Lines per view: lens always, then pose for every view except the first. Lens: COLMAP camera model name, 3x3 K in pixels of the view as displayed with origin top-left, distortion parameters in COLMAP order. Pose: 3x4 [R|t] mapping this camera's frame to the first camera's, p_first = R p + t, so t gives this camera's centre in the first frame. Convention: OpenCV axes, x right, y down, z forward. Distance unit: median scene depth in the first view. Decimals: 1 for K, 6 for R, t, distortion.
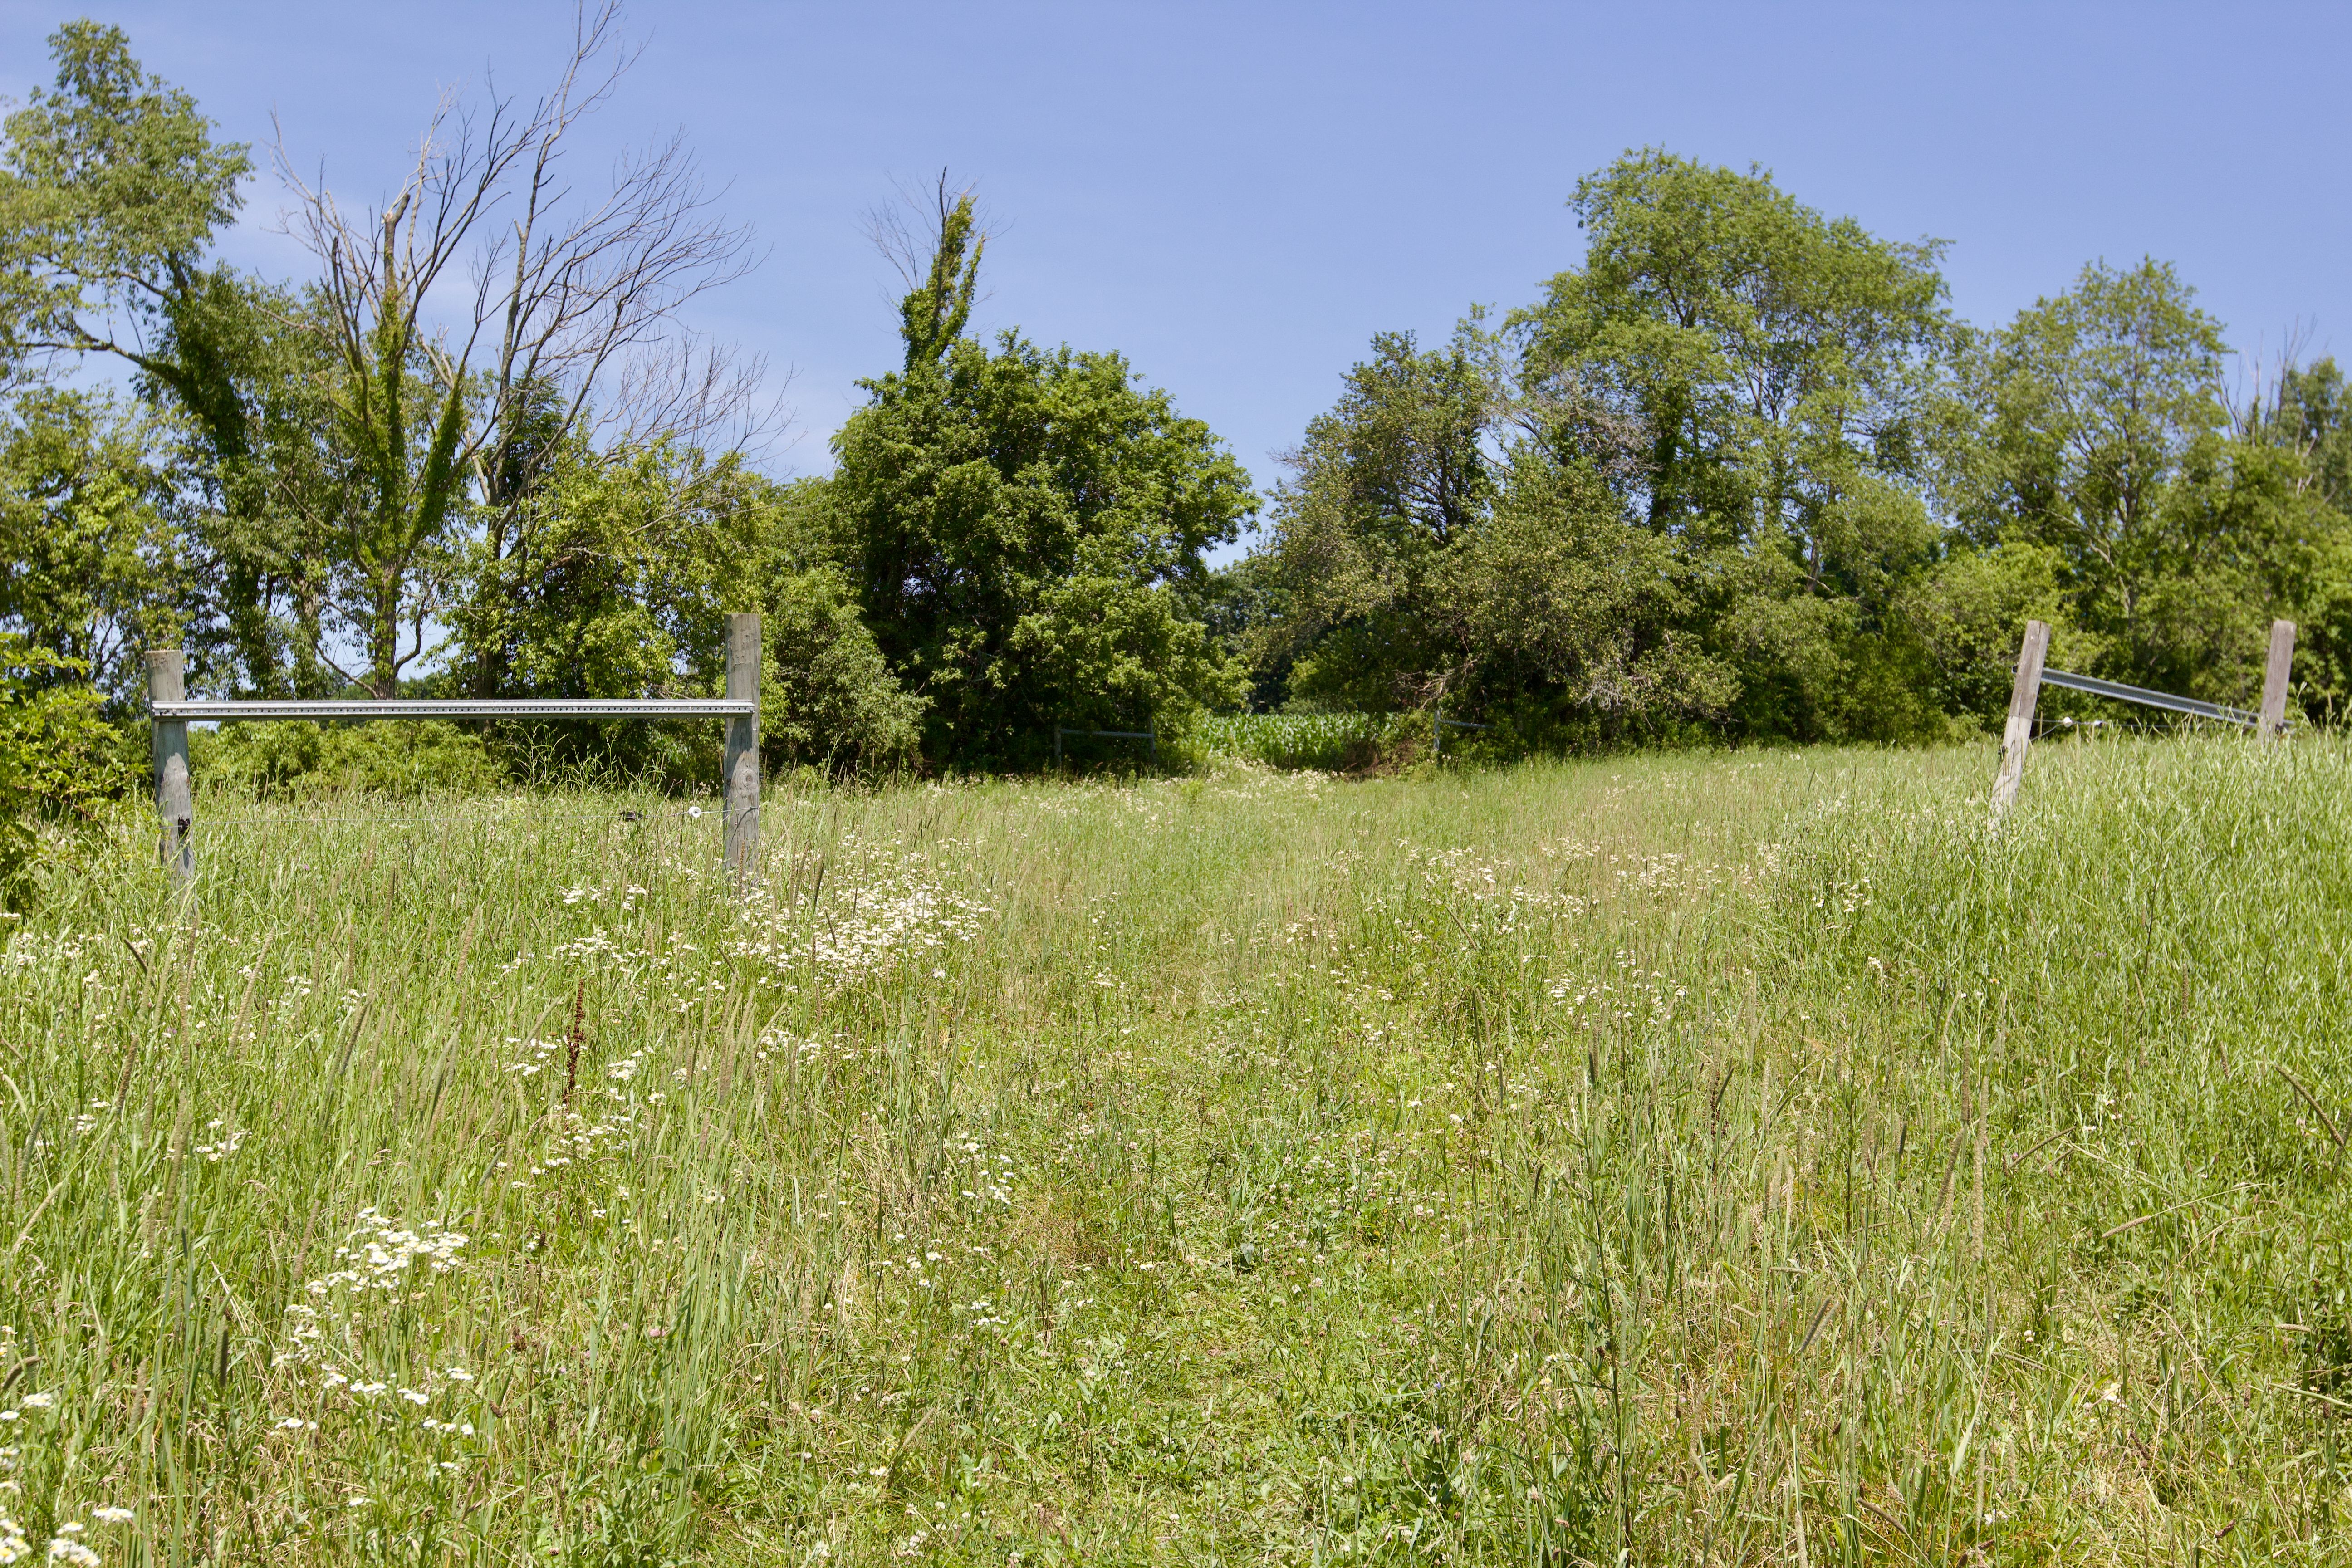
lens RADIAL K [[3913.6, 0, 1176.0], [0, 3913.6, 784.0], [0, 0, 1]] dist [0.016643, 0.005236]
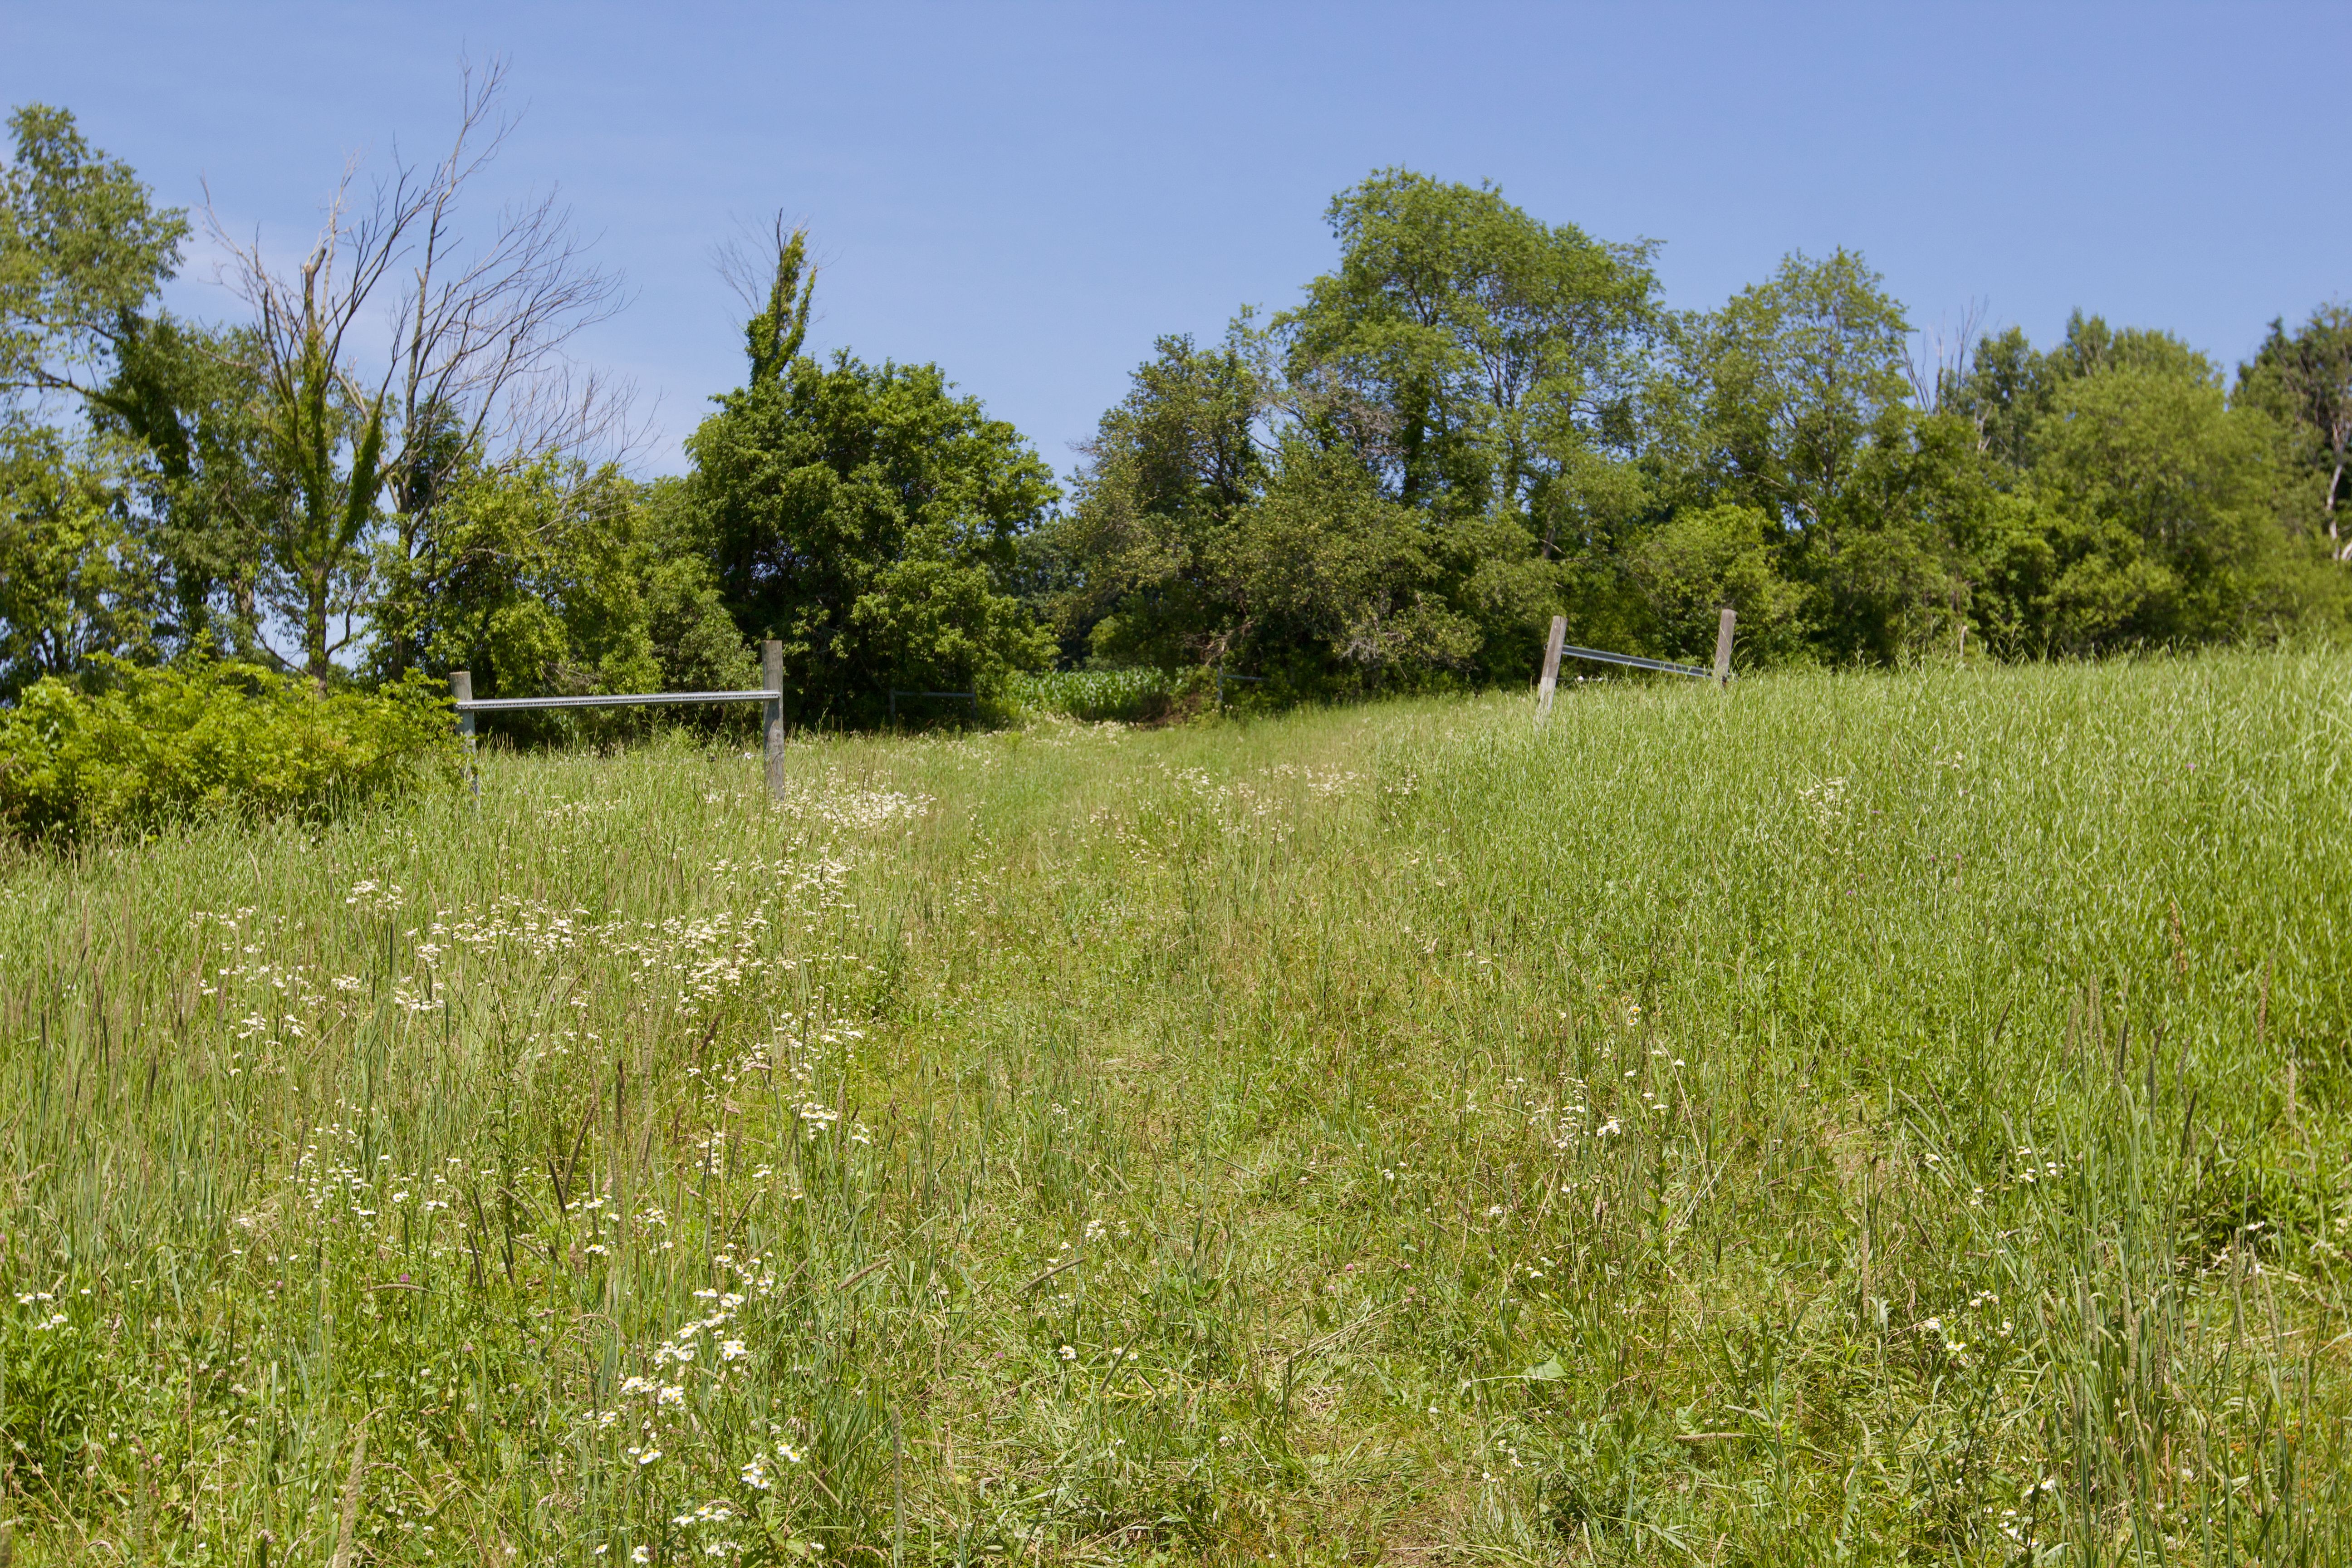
lens RADIAL K [[3913.6, 0, 1176.0], [0, 3913.6, 784.0], [0, 0, 1]] dist [0.016643, 0.005236]
pose [[0.998405, -0.027025, 0.049569, -0.004603], [0.026418, 0.999568, 0.012866, 0.000627], [-0.049896, -0.011536, 0.998688, -0.170128]]
